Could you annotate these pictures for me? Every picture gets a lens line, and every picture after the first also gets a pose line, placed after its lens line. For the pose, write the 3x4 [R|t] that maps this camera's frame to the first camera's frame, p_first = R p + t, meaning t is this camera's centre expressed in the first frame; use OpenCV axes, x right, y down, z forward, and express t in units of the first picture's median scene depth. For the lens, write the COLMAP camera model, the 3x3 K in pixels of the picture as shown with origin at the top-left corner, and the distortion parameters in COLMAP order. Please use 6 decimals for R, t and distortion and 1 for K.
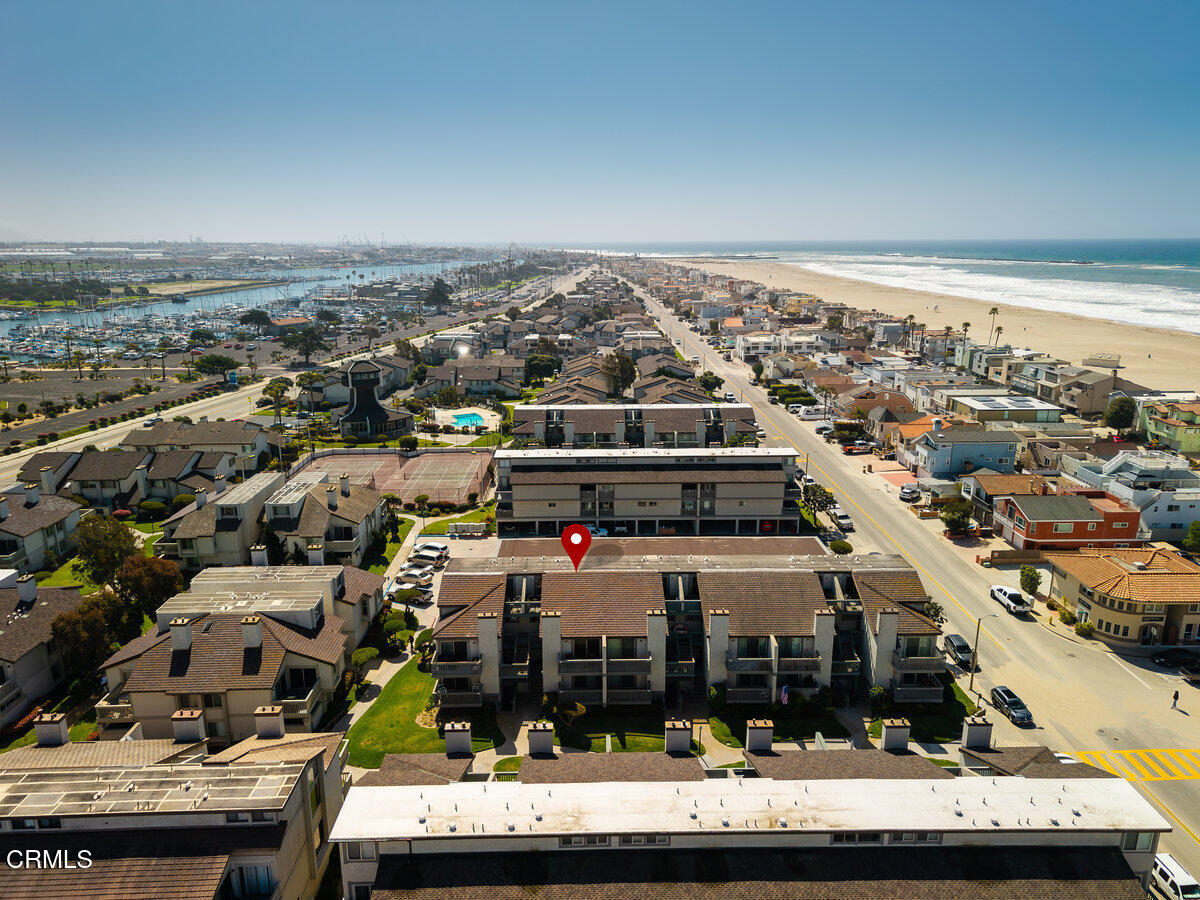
lens RADIAL K [[797.8, 0, 597.5], [0, 797.8, 449.5], [0, 0, 1]] dist [0.063301, -0.035790]
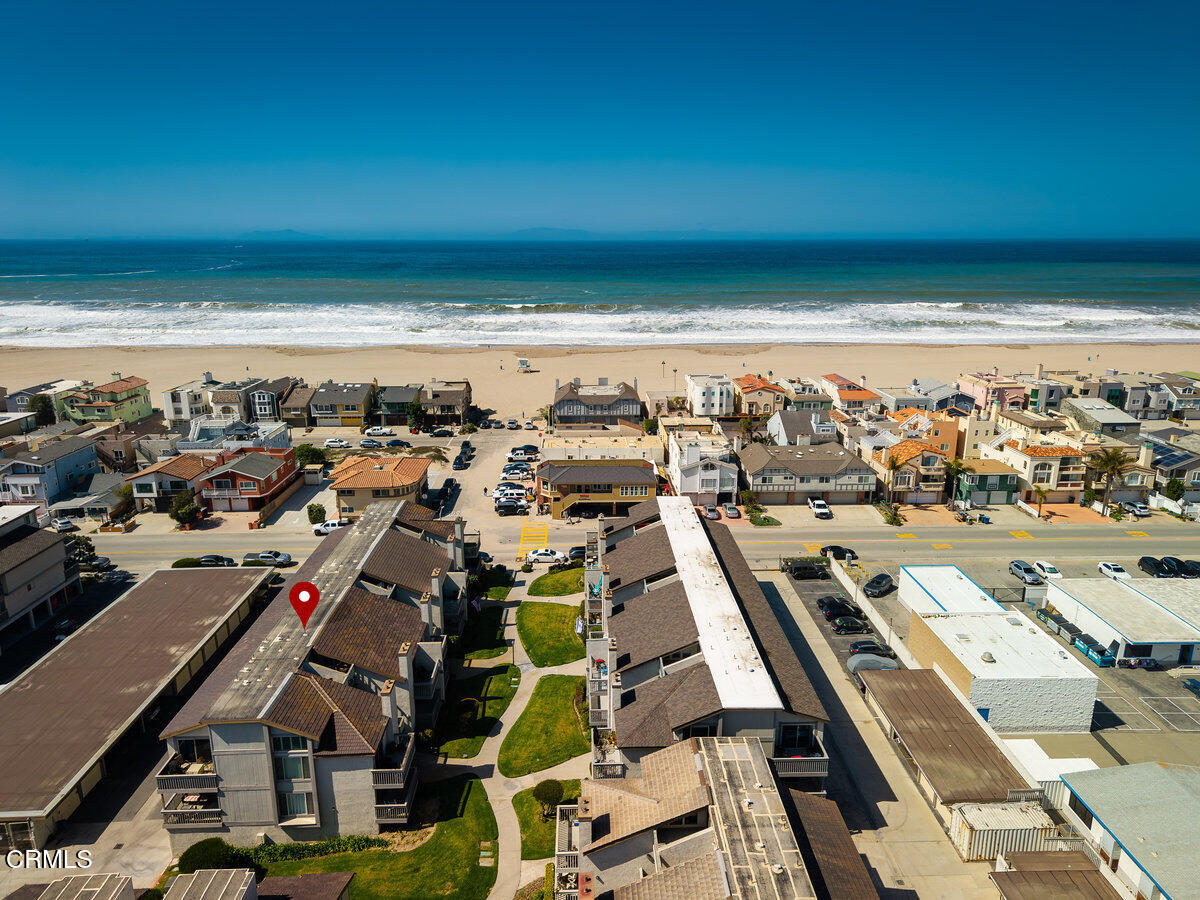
lens RADIAL K [[797.8, 0, 601.4], [0, 797.8, 458.4], [0, 0, 1]] dist [0.063301, -0.035790]
pose [[-0.016040, -0.263970, 0.964398, -0.507584], [0.256755, 0.931092, 0.259124, -0.099787], [-0.966343, 0.251770, 0.052841, 0.391113]]
